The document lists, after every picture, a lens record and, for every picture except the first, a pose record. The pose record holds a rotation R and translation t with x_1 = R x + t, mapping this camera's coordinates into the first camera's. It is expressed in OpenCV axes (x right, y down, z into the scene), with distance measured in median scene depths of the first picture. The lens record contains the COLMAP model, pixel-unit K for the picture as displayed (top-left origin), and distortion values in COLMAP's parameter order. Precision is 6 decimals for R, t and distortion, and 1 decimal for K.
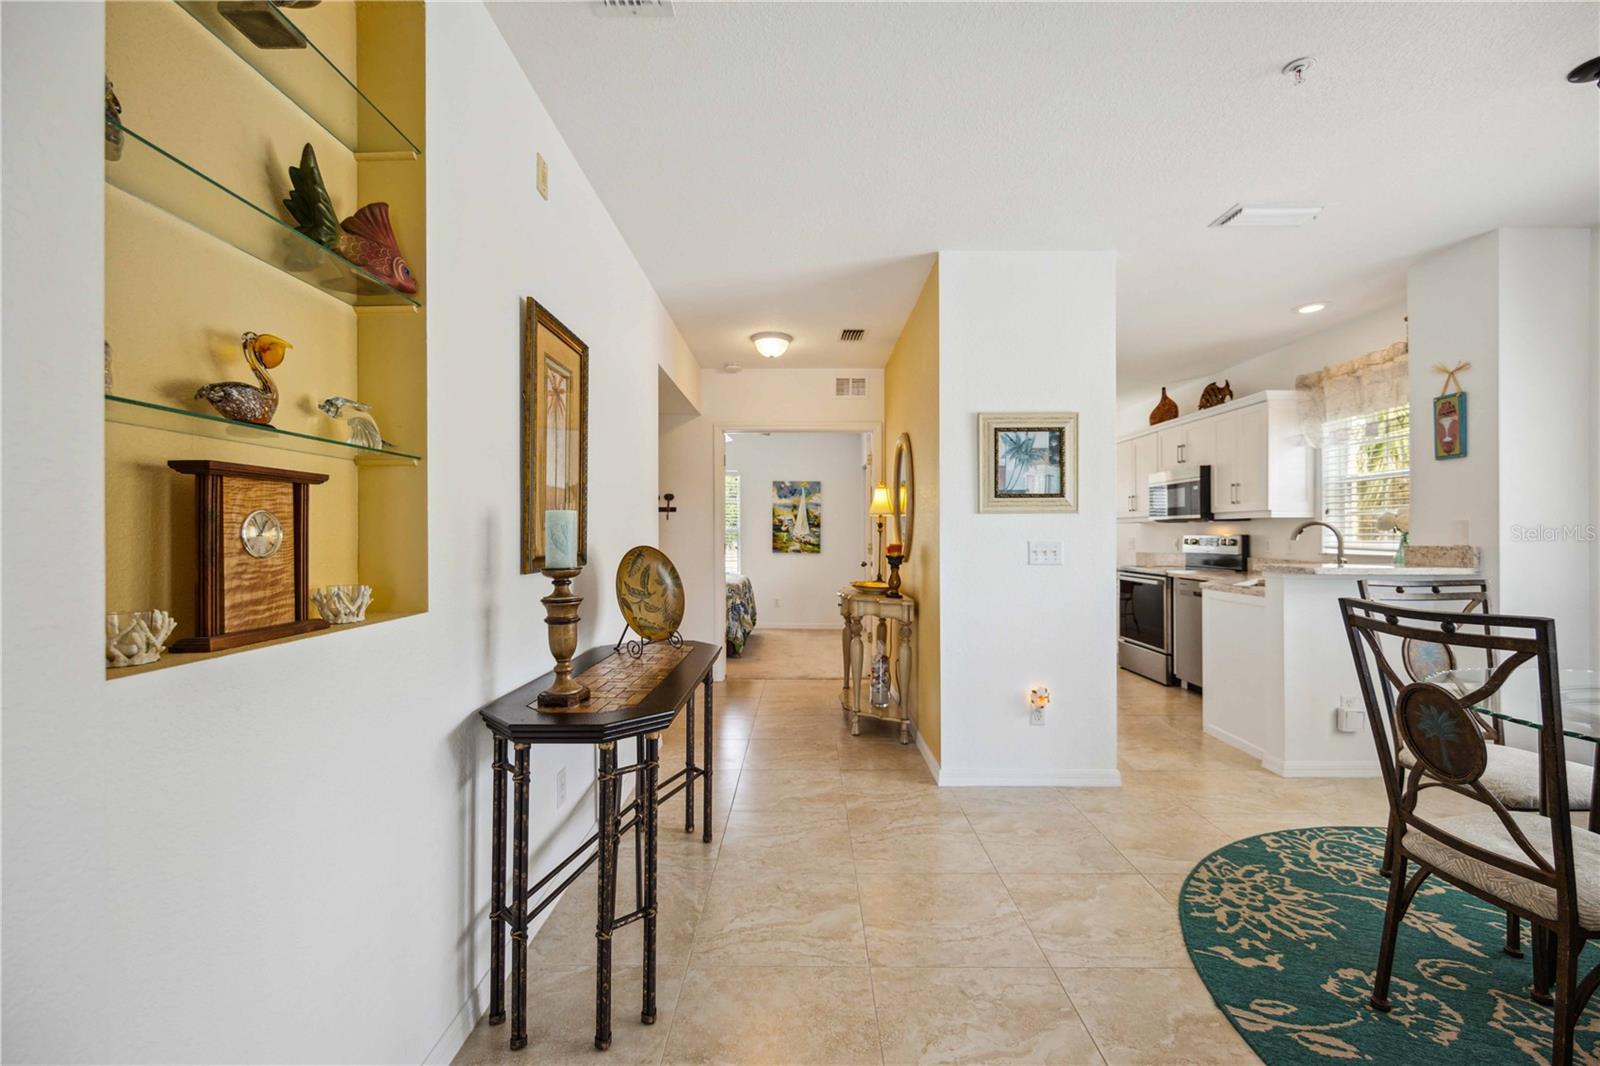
lens RADIAL K [[652.7, 0, 803.6], [0, 652.7, 534.1], [0, 0, 1]] dist [0.000666, -0.000183]
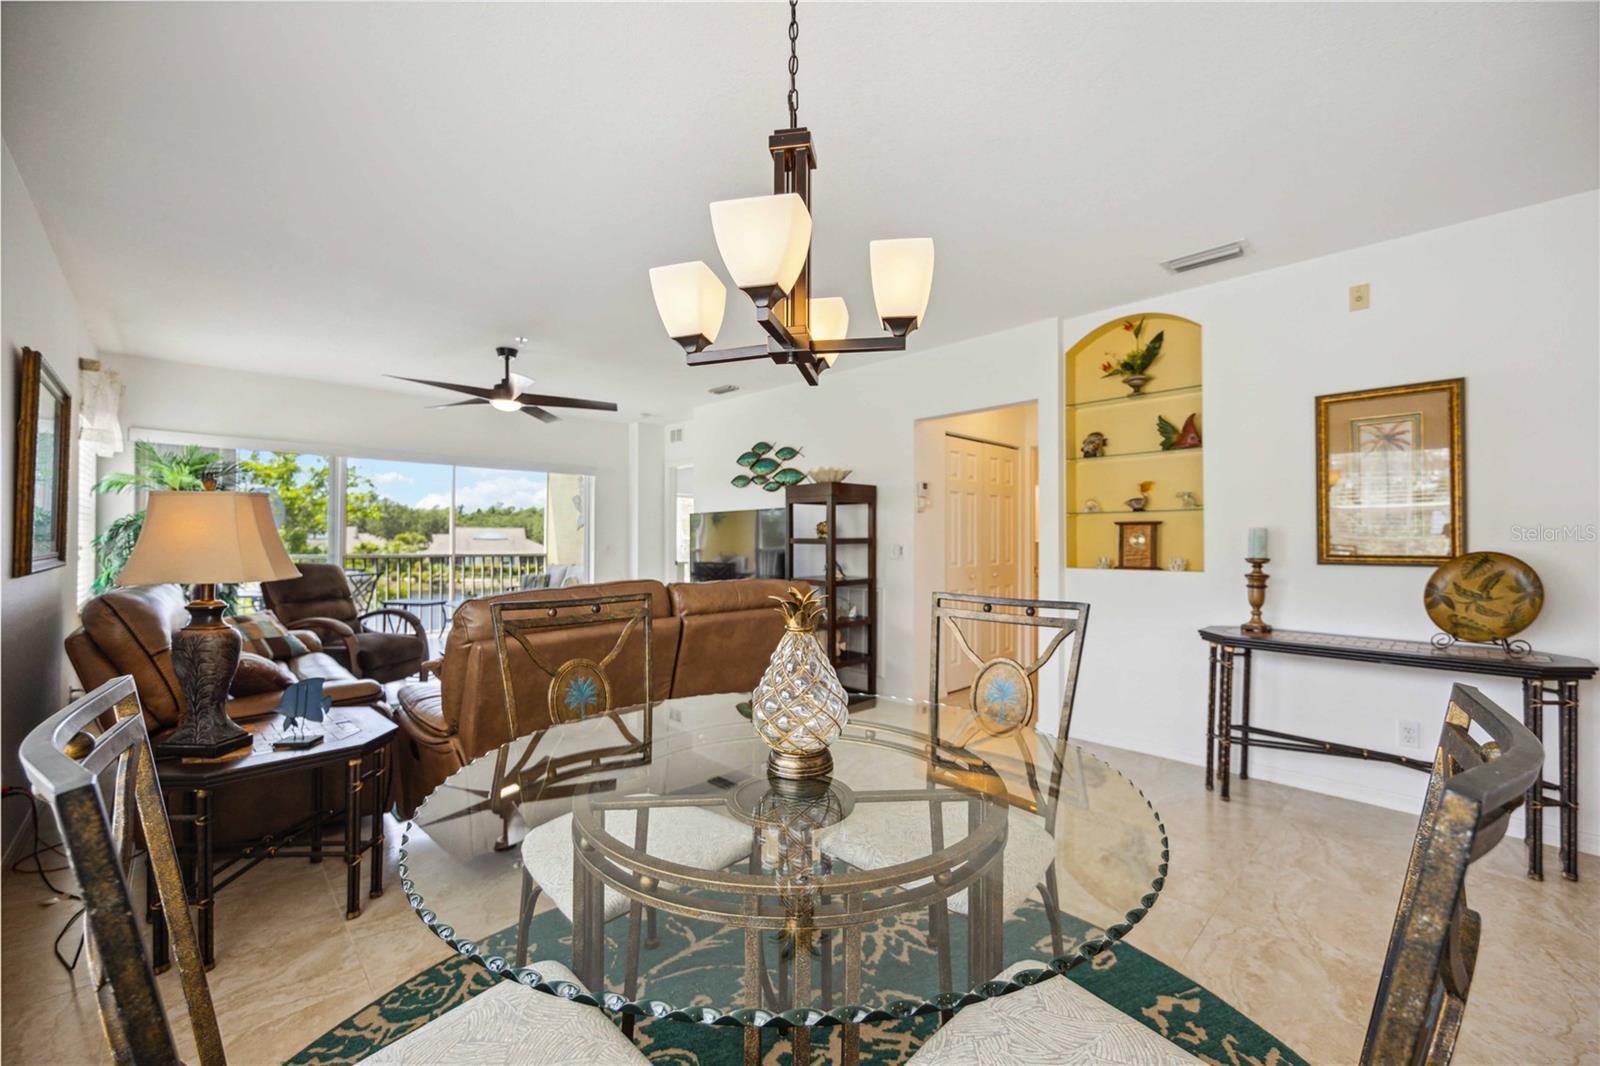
lens RADIAL K [[640.0, 0, 803.6], [0, 640.0, 534.5], [0, 0, 1]] dist [-0.001073, -0.000210]
pose [[-0.715599, -0.007897, -0.698467, 0.989120], [-0.001018, 0.999947, -0.010262, 0.001407], [0.698511, -0.006633, -0.715569, 0.759980]]
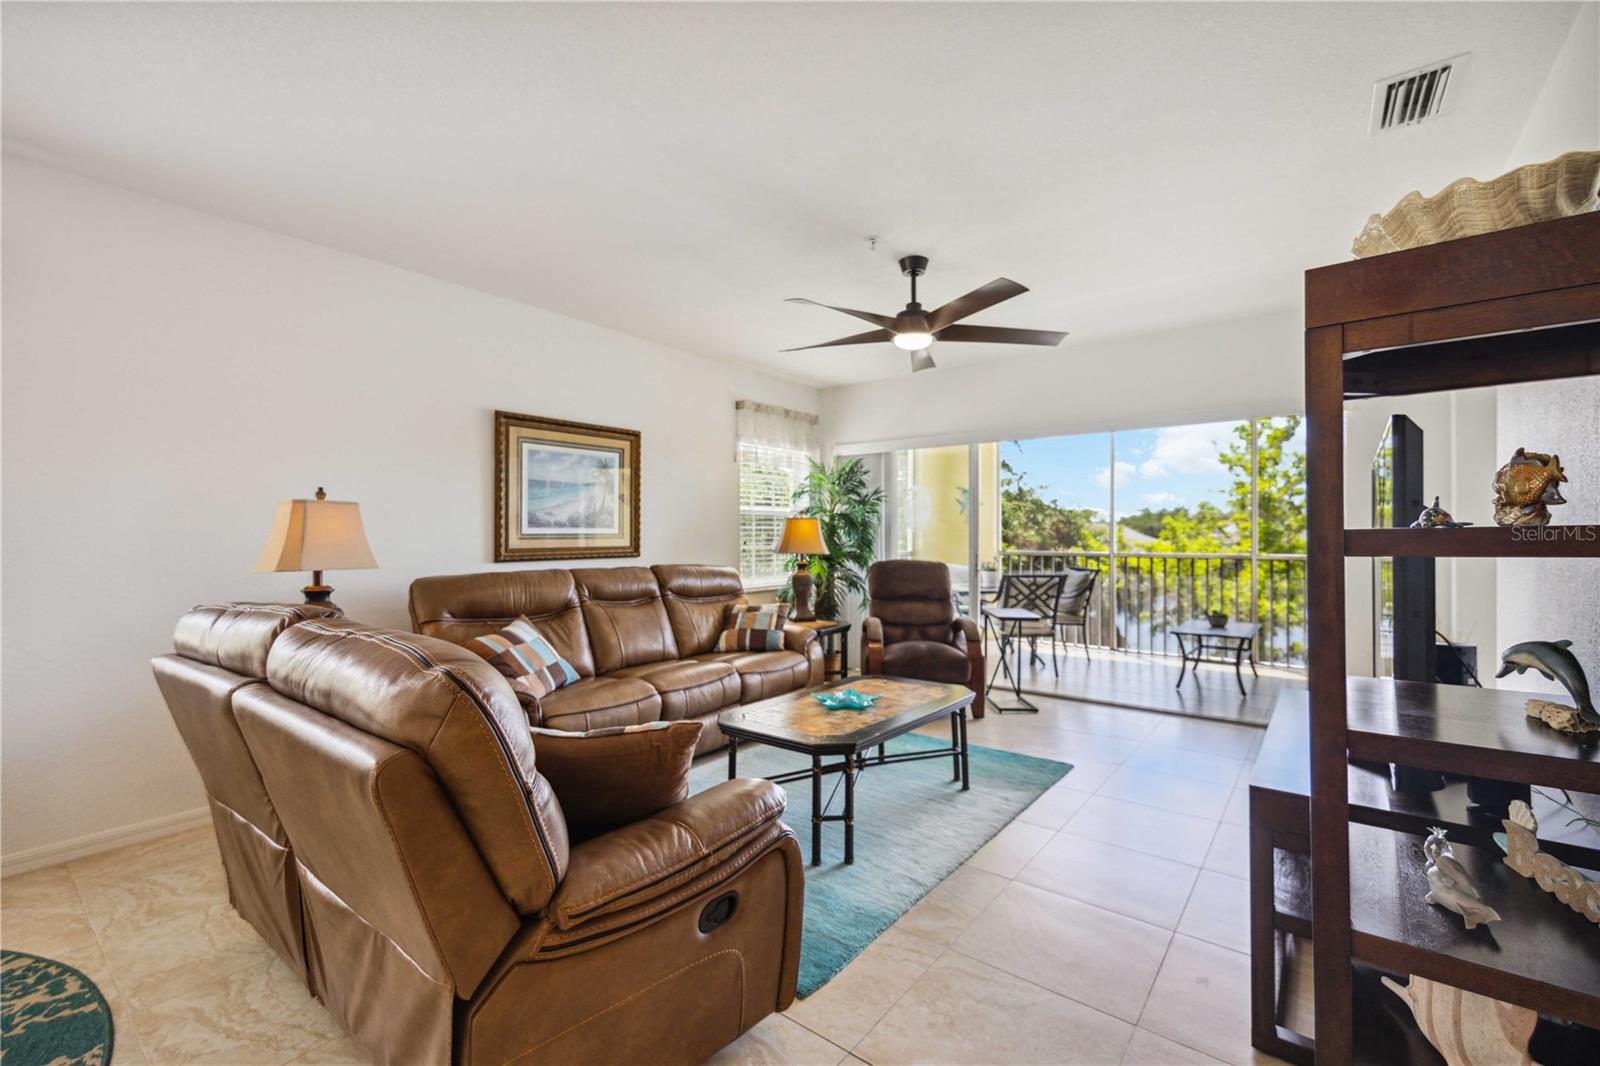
lens RADIAL K [[677.8, 0, 804.2], [0, 677.8, 536.4], [0, 0, 1]] dist [0.004511, 0.000277]
pose [[-0.788714, 0.001753, 0.614758, -0.072422], [0.002663, 0.999996, 0.000565, -0.001825], [-0.614755, 0.002083, -0.788716, 0.190582]]
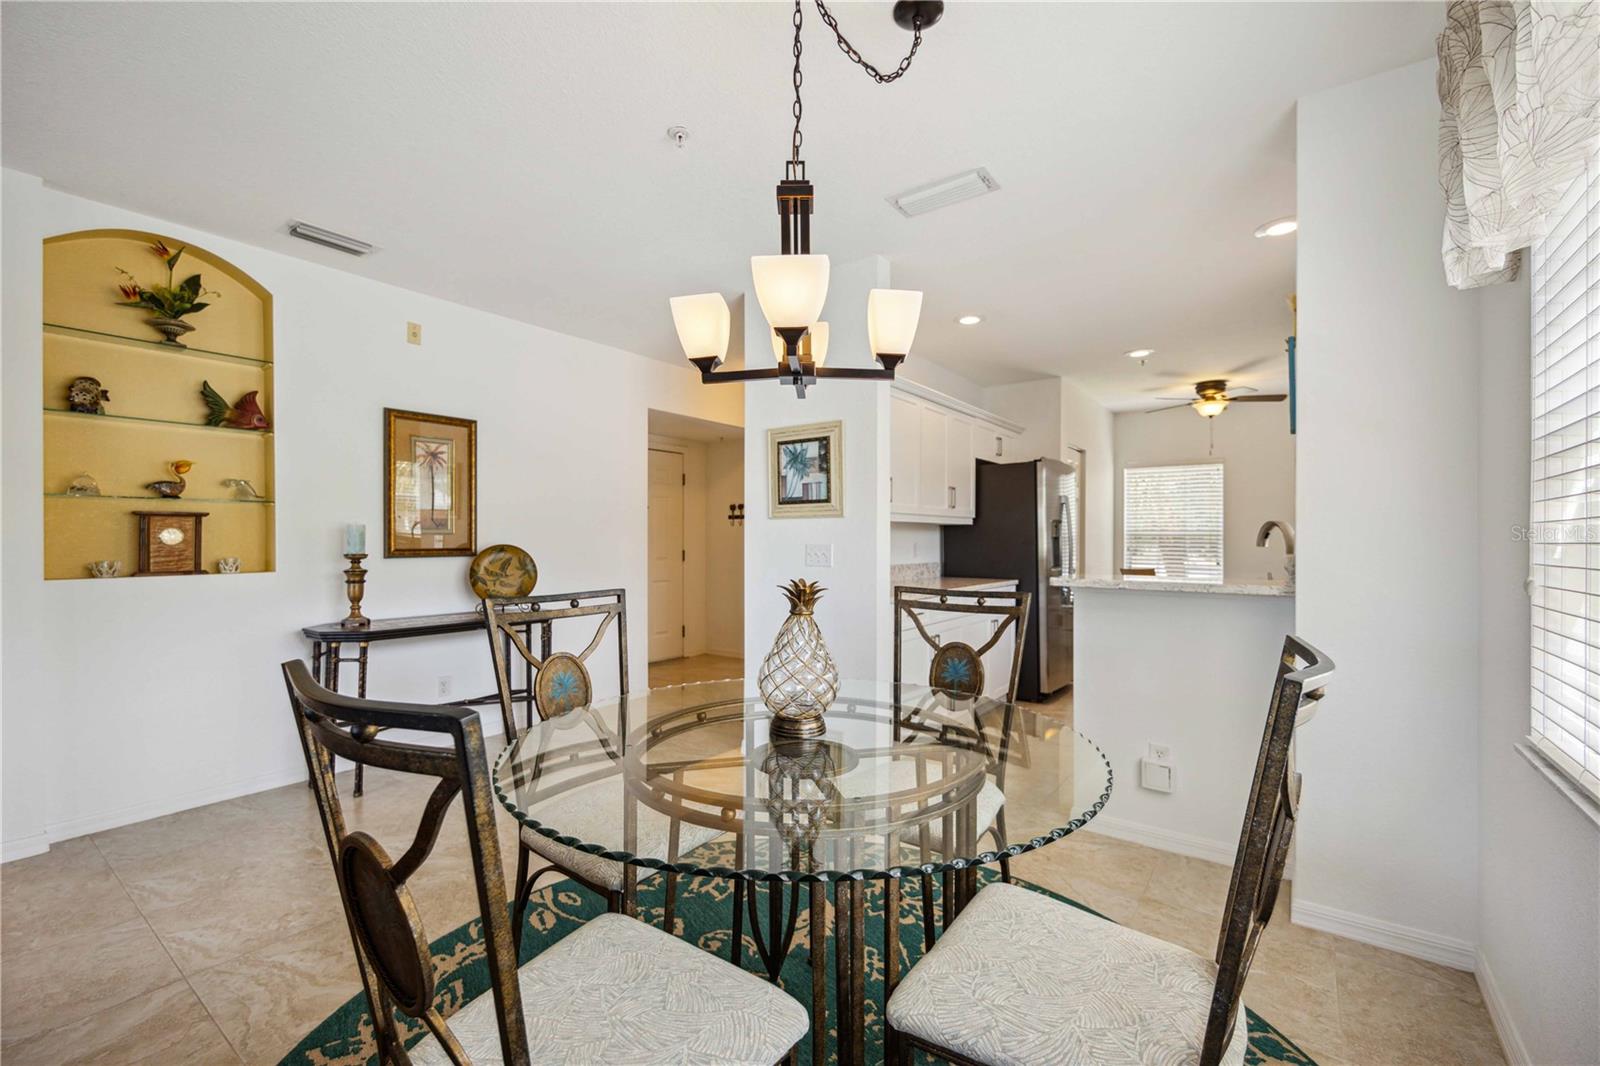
lens RADIAL K [[672.2, 0, 801.2], [0, 672.2, 541.5], [0, 0, 1]] dist [0.000273, 0.000100]
pose [[0.806385, 0.004460, -0.591374, 1.000702], [-0.001759, 0.999985, 0.005143, 0.000676], [0.591389, -0.003107, 0.806381, 0.101232]]
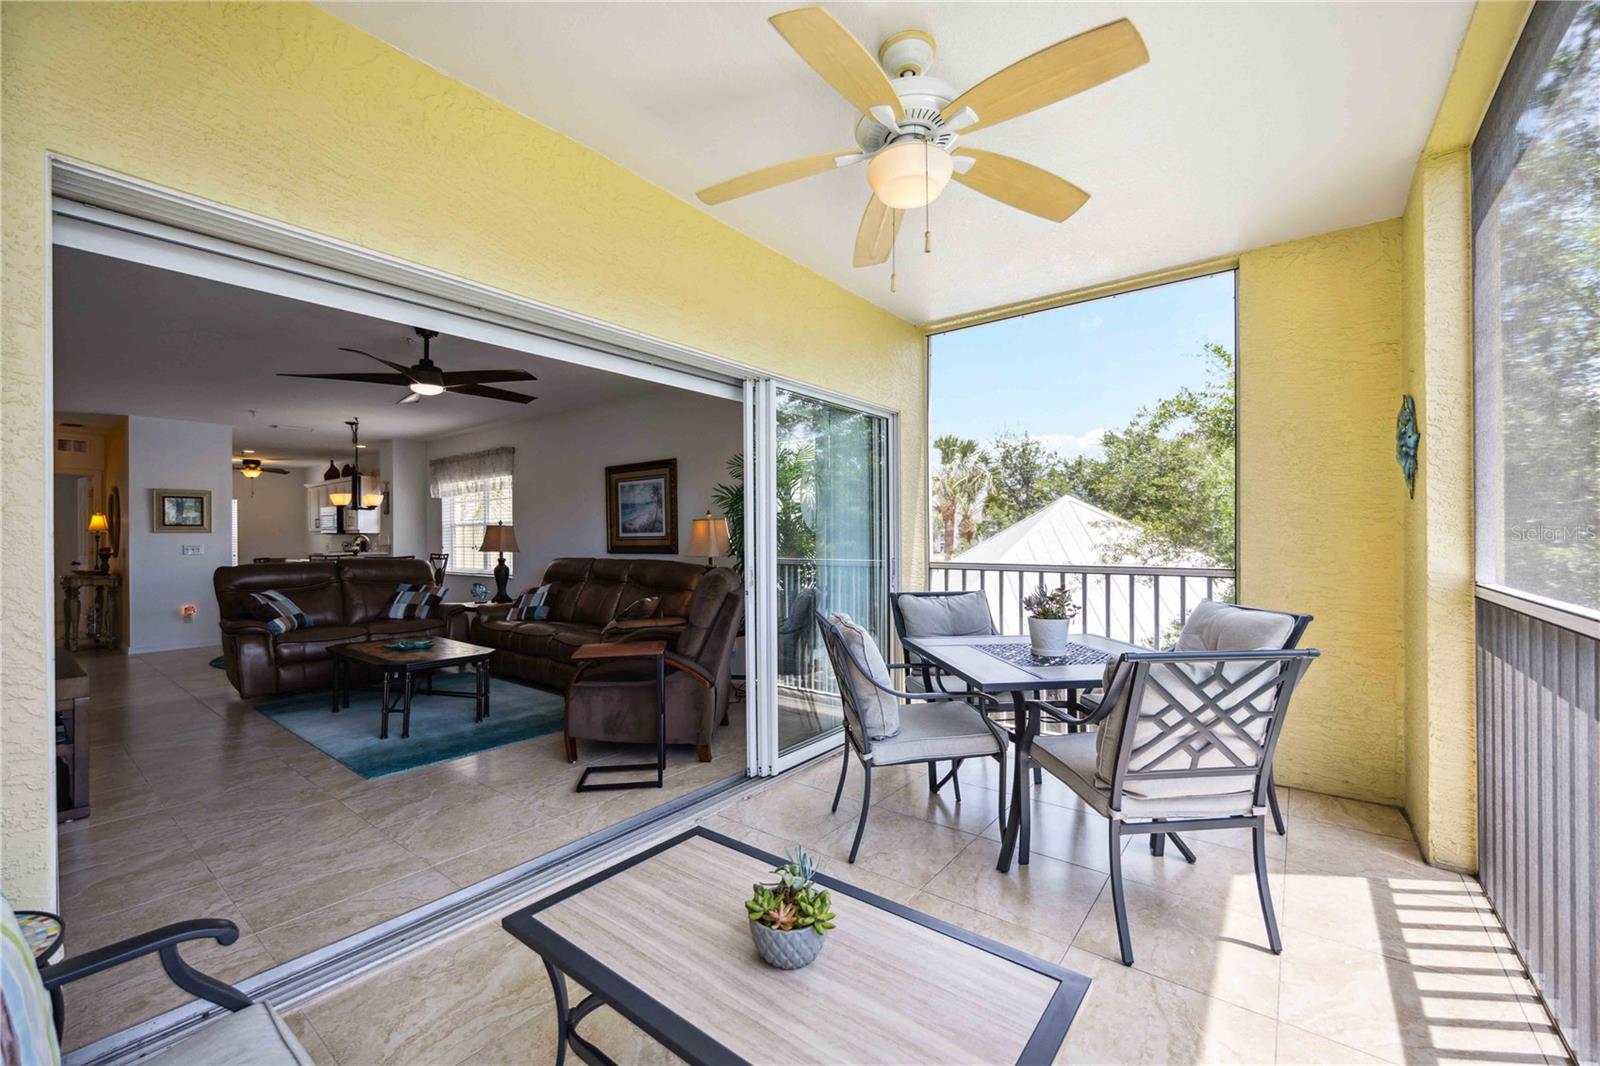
lens RADIAL K [[642.0, 0, 804.2], [0, 642.0, 537.8], [0, 0, 1]] dist [-0.002603, -0.000138]
pose [[0.610380, -0.002669, 0.792105, -0.115598], [0.005742, 0.999983, -0.001055, 0.001089], [-0.792088, 0.005193, 0.610384, -2.180644]]
